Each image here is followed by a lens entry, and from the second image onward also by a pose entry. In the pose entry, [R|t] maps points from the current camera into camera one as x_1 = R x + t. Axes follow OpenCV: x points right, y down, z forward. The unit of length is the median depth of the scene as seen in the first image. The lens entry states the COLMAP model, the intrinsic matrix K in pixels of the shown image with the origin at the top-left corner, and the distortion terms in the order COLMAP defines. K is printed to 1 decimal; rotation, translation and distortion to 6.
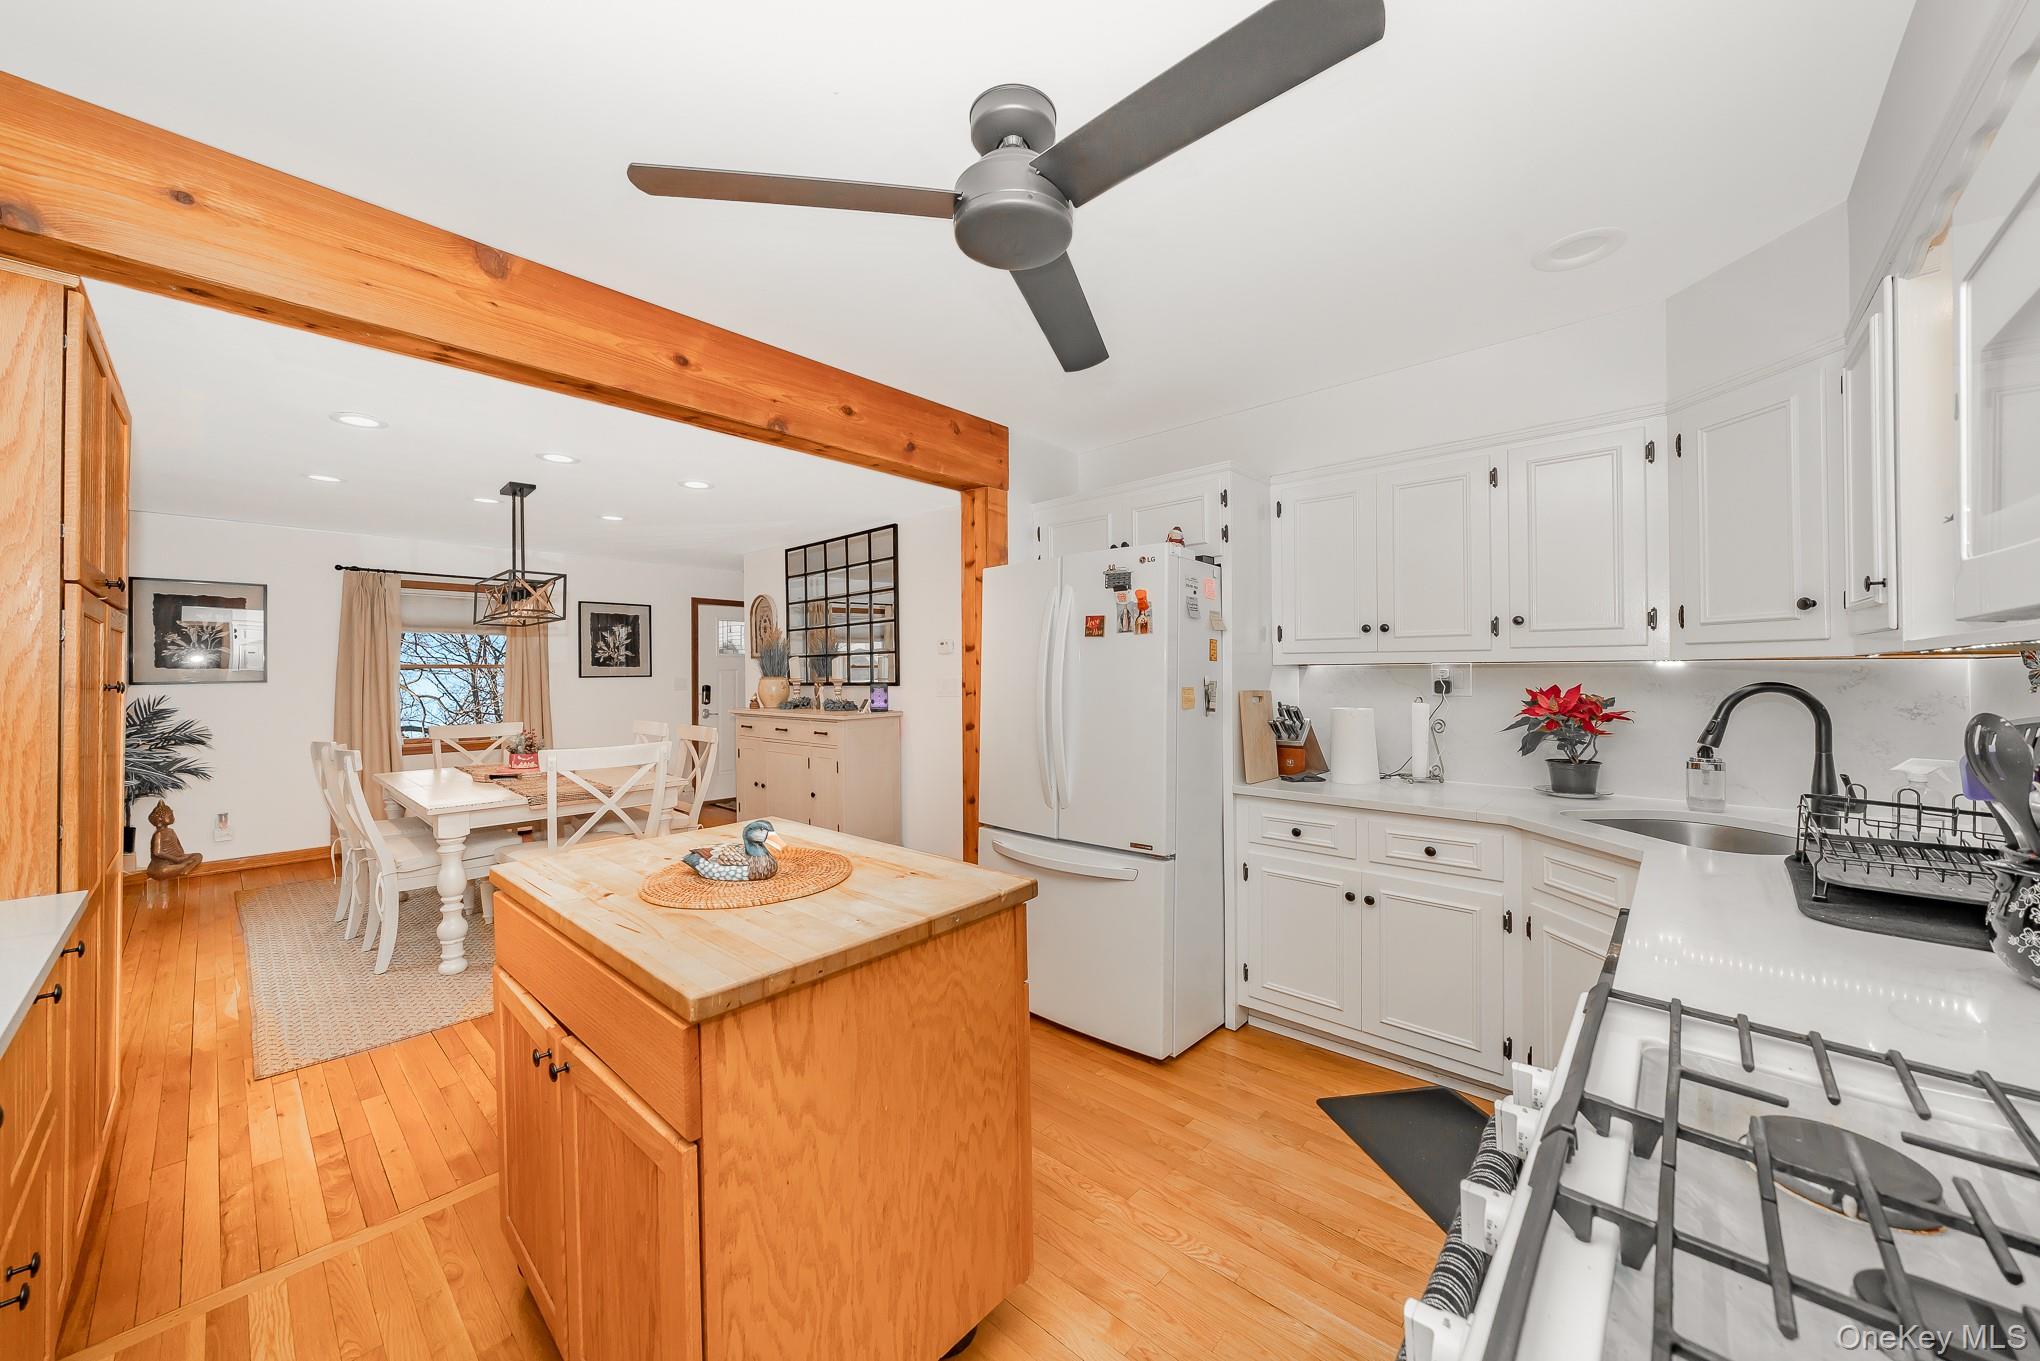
lens RADIAL K [[724.7, 0, 1020.5], [0, 724.7, 673.6], [0, 0, 1]] dist [0.000862, 0.000018]
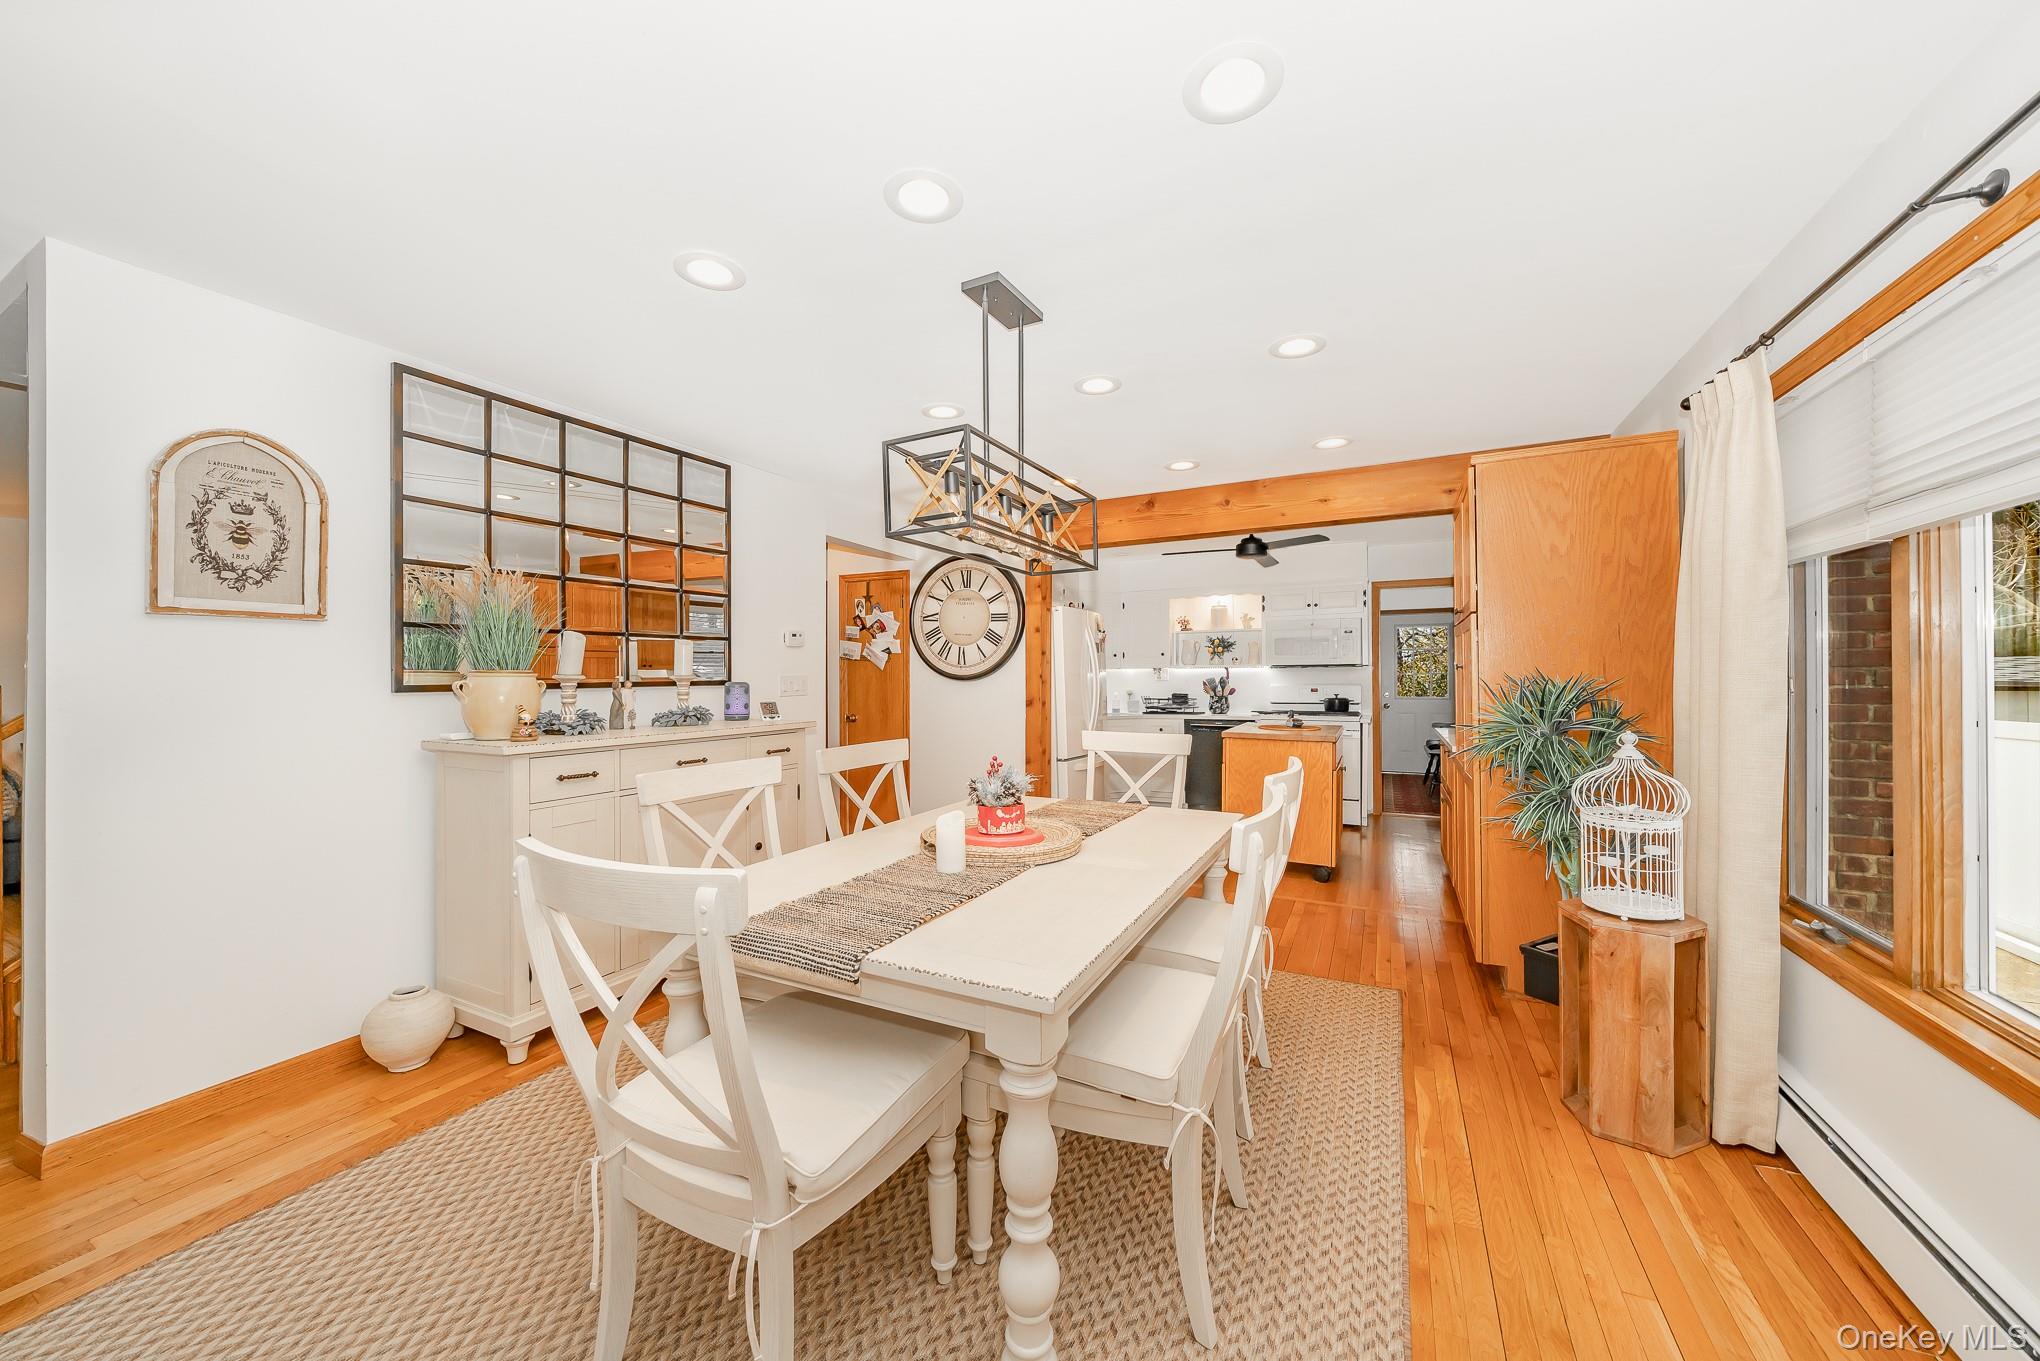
lens RADIAL K [[724.7, 0, 1019.7], [0, 724.7, 672.5], [0, 0, 1]] dist [0.000862, 0.000018]
pose [[-0.262822, 0.003552, 0.964838, -0.883783], [0.002962, 0.999991, -0.002875, 0.007541], [-0.964840, 0.002103, -0.262831, 0.830177]]
